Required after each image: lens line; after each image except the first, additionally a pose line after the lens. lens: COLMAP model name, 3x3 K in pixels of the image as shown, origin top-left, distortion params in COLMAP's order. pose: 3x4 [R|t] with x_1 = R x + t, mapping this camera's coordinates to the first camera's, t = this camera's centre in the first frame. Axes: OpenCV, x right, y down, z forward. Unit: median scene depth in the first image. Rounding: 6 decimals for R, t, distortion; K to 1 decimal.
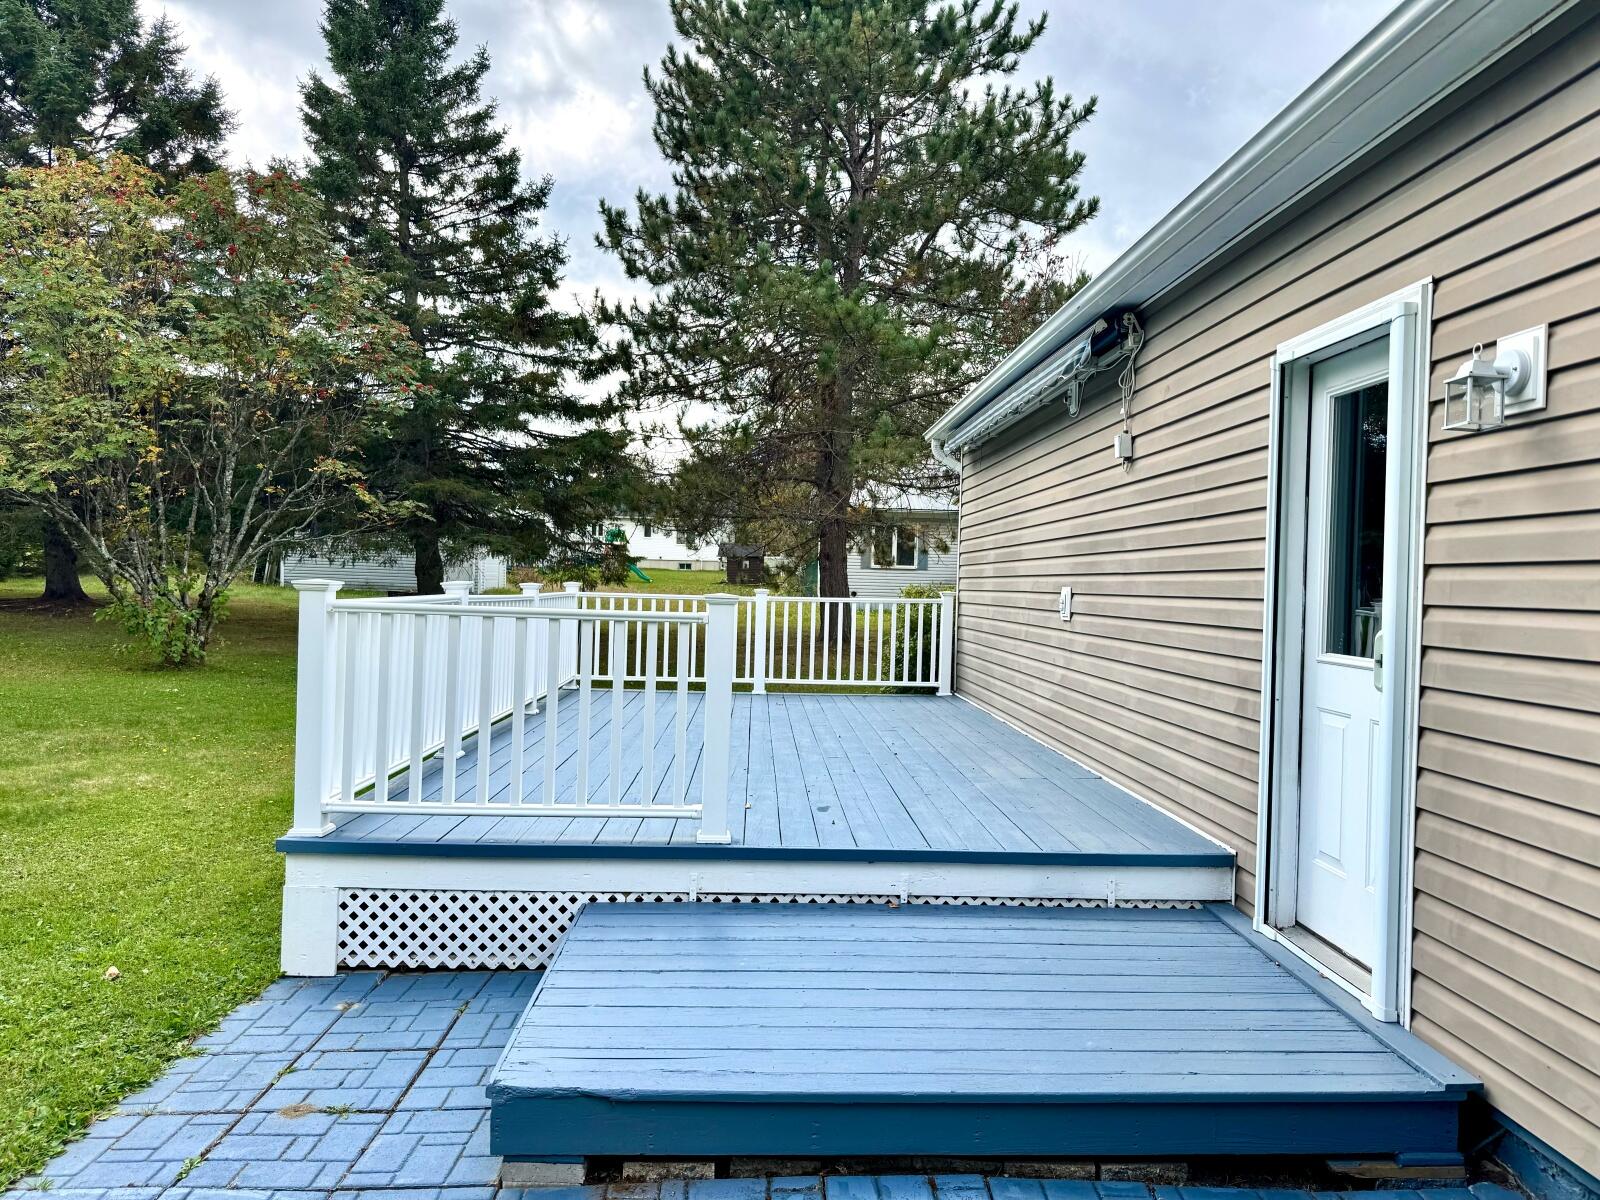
lens RADIAL K [[1126.5, 0, 774.5], [0, 1126.5, 598.0], [0, 0, 1]] dist [0.051738, -0.003748]
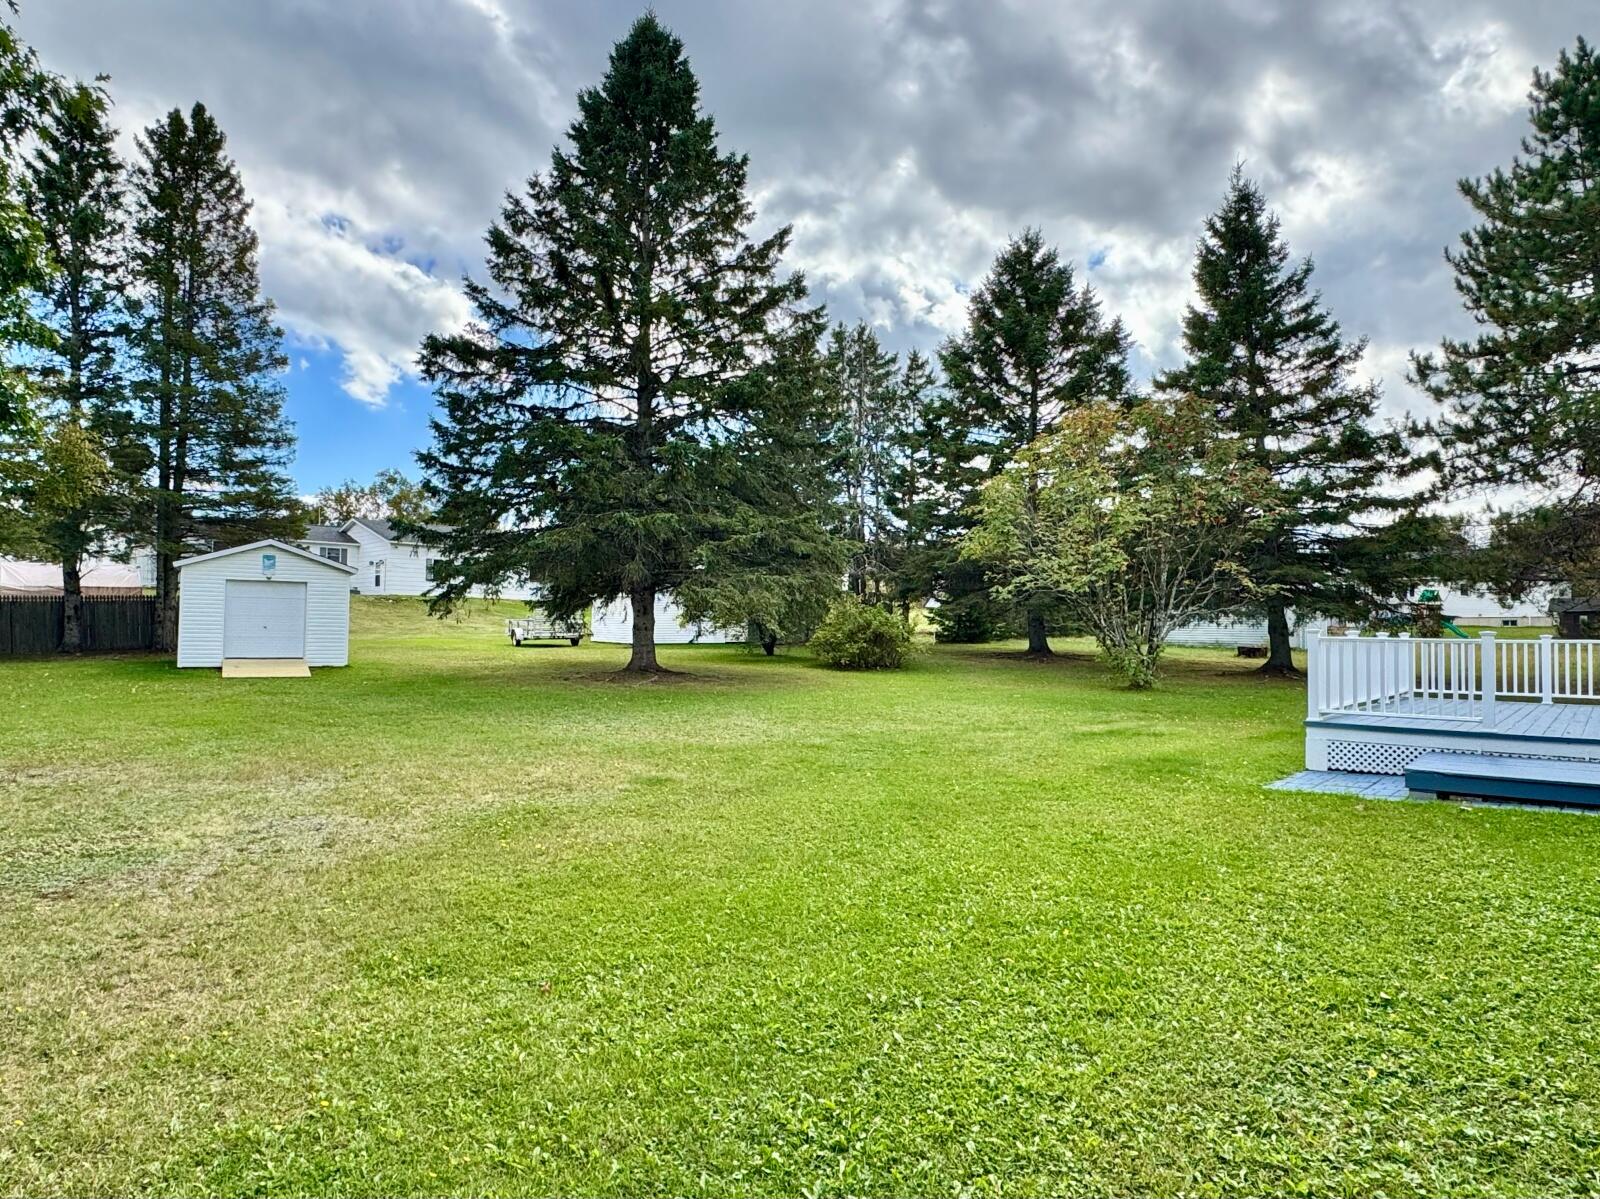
lens RADIAL K [[977.6, 0, 794.3], [0, 977.6, 605.9], [0, 0, 1]] dist [-0.021898, 0.004961]
pose [[0.752442, -0.035862, -0.657682, 0.037747], [0.000856, 0.998569, -0.053471, 0.009650], [0.658658, 0.039671, 0.751396, -0.296998]]
